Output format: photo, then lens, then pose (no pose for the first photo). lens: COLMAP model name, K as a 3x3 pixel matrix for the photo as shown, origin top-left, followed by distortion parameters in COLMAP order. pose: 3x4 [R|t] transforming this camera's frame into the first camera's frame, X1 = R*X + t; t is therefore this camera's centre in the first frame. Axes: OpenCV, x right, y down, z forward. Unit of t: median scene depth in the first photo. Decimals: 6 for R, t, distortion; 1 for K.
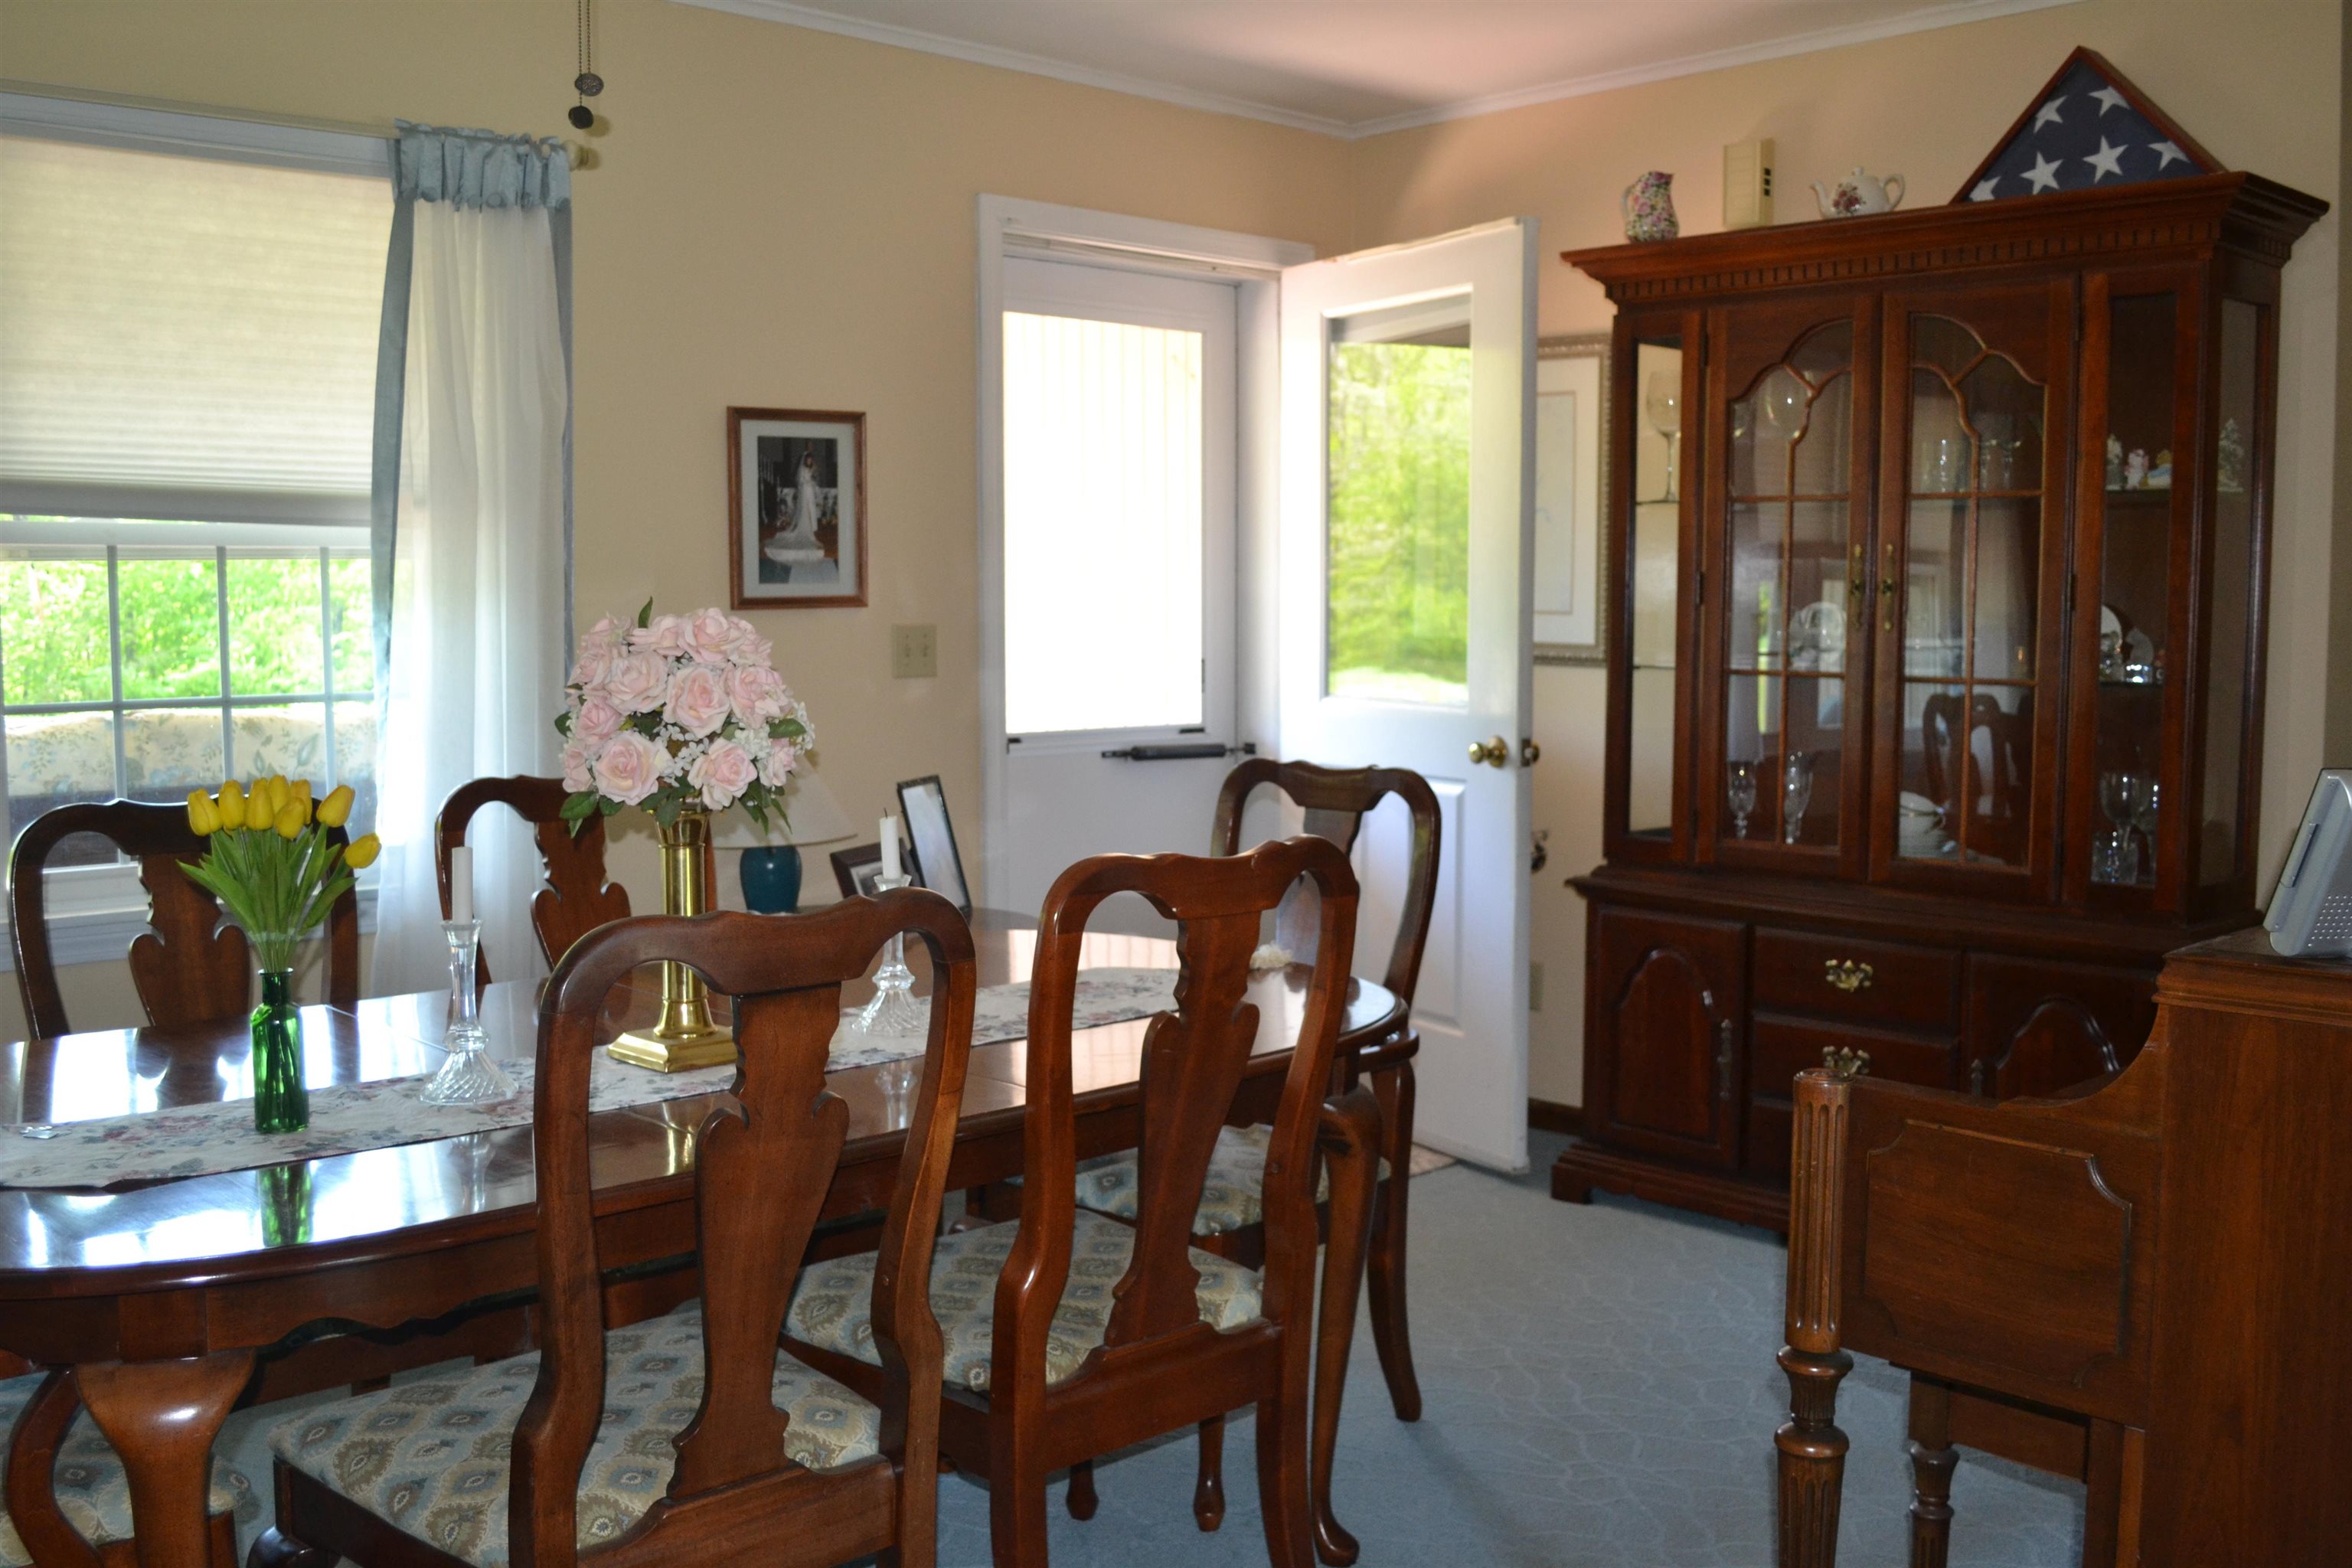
lens RADIAL K [[2253.2, 0, 1126.2], [0, 2253.2, 779.5], [0, 0, 1]] dist [-0.066116, 0.000000]
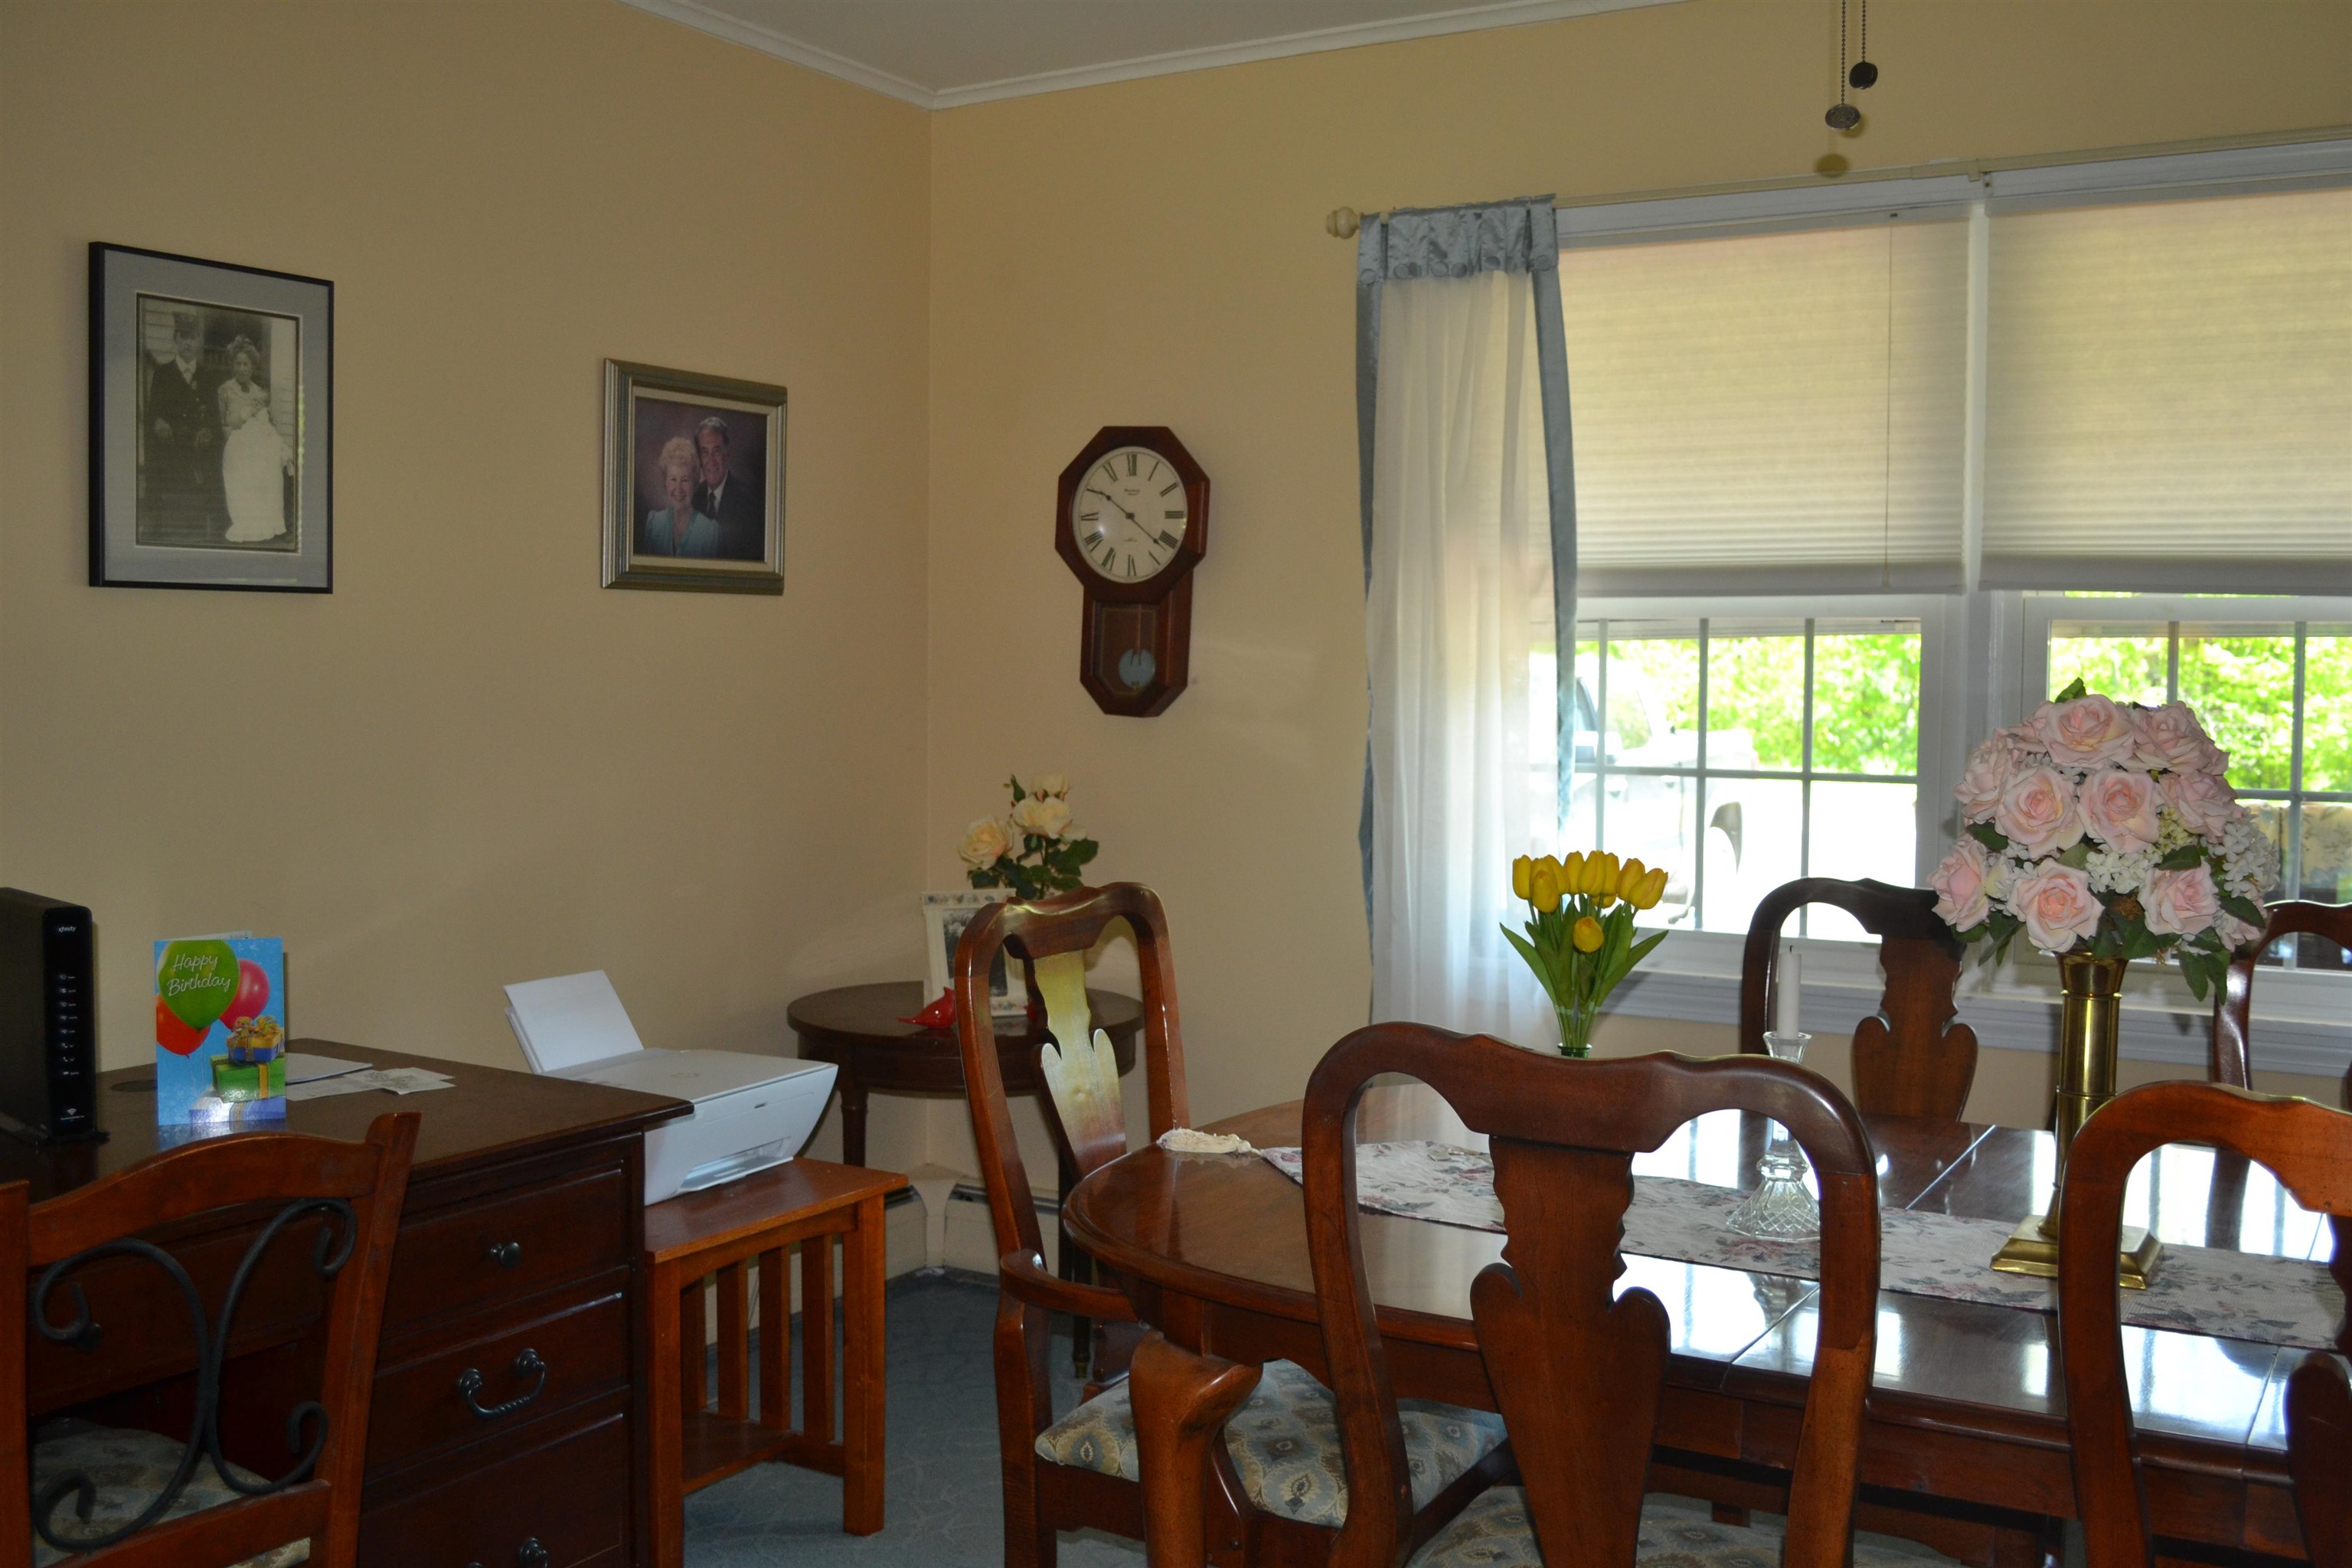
lens RADIAL K [[2253.2, 0, 1169.9], [0, 2253.2, 781.4], [0, 0, 1]] dist [-0.066116, 0.000000]
pose [[0.276820, 0.053440, -0.959435, 0.334986], [-0.088250, 0.995647, 0.029994, -0.029038], [0.956861, 0.076367, 0.280331, 0.339417]]
